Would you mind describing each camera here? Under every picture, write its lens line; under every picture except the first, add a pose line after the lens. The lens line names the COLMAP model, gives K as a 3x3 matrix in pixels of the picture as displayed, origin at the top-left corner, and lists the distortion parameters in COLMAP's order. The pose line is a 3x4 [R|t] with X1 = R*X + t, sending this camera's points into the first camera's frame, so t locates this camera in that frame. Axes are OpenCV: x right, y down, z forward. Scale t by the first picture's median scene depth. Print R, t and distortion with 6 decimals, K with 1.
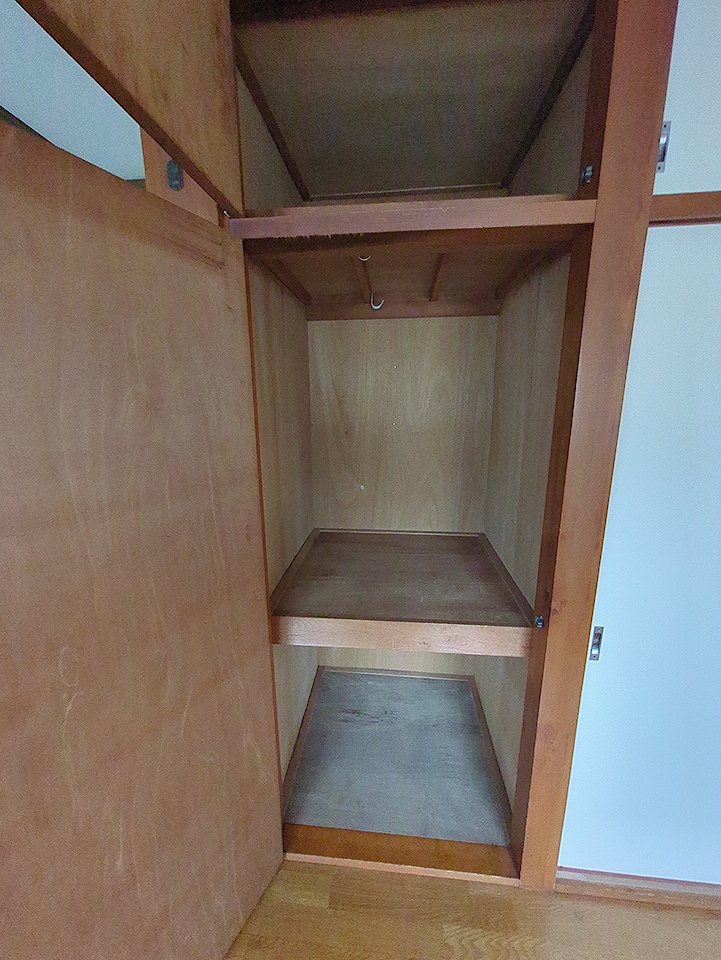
lens RADIAL K [[379.3, 0, 358.4], [0, 379.3, 480.8], [0, 0, 1]] dist [0.003720, 0.000254]
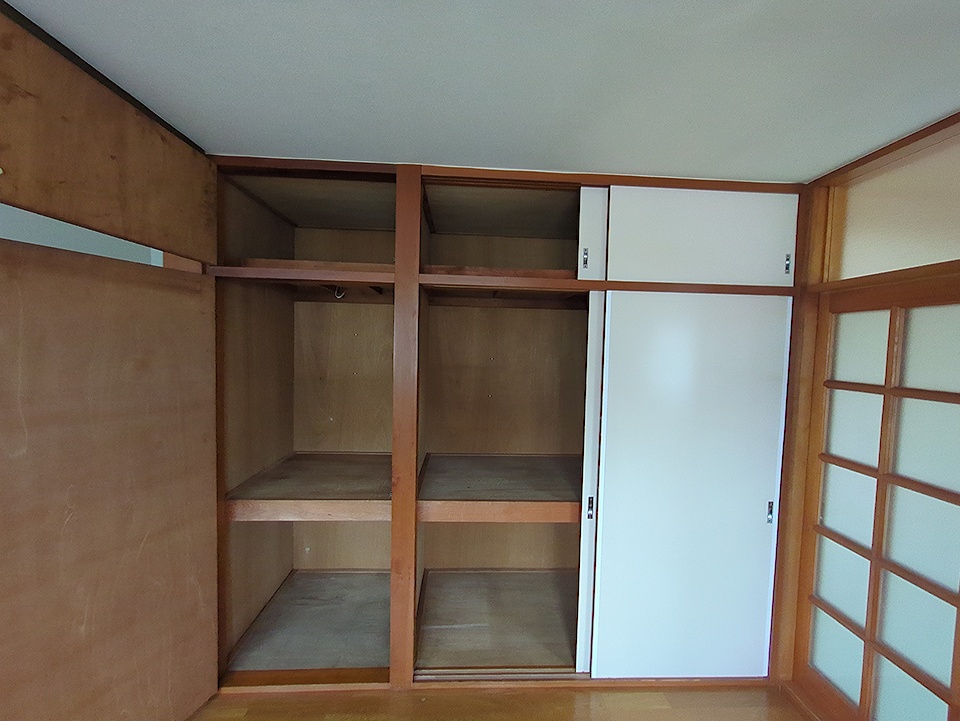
lens RADIAL K [[379.8, 0, 481.8], [0, 379.8, 359.7], [0, 0, 1]] dist [-0.002055, 0.001095]
pose [[0.988255, 0.024187, 0.150890, 0.532580], [0.002719, 0.984456, -0.175609, 0.076229], [-0.152793, 0.173957, 0.972828, -0.707521]]
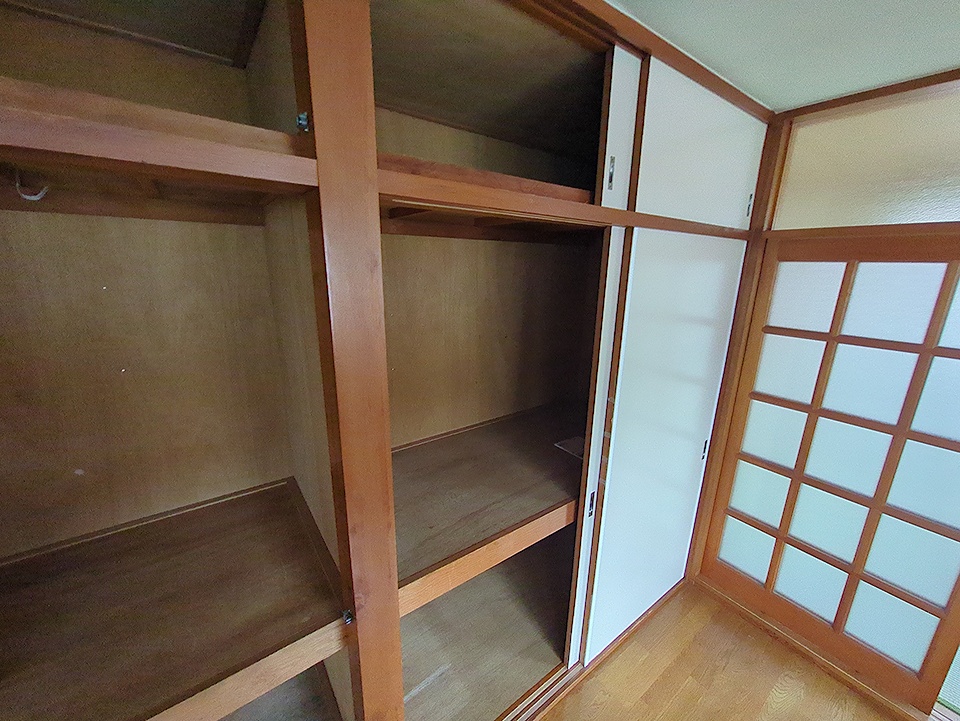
lens RADIAL K [[385.6, 0, 485.8], [0, 385.6, 363.8], [0, 0, 1]] dist [-0.002232, 0.000219]
pose [[0.734876, -0.151157, 0.661143, 0.182543], [0.124916, 0.988335, 0.087116, -0.216558], [-0.666599, 0.018568, 0.745185, 0.092695]]
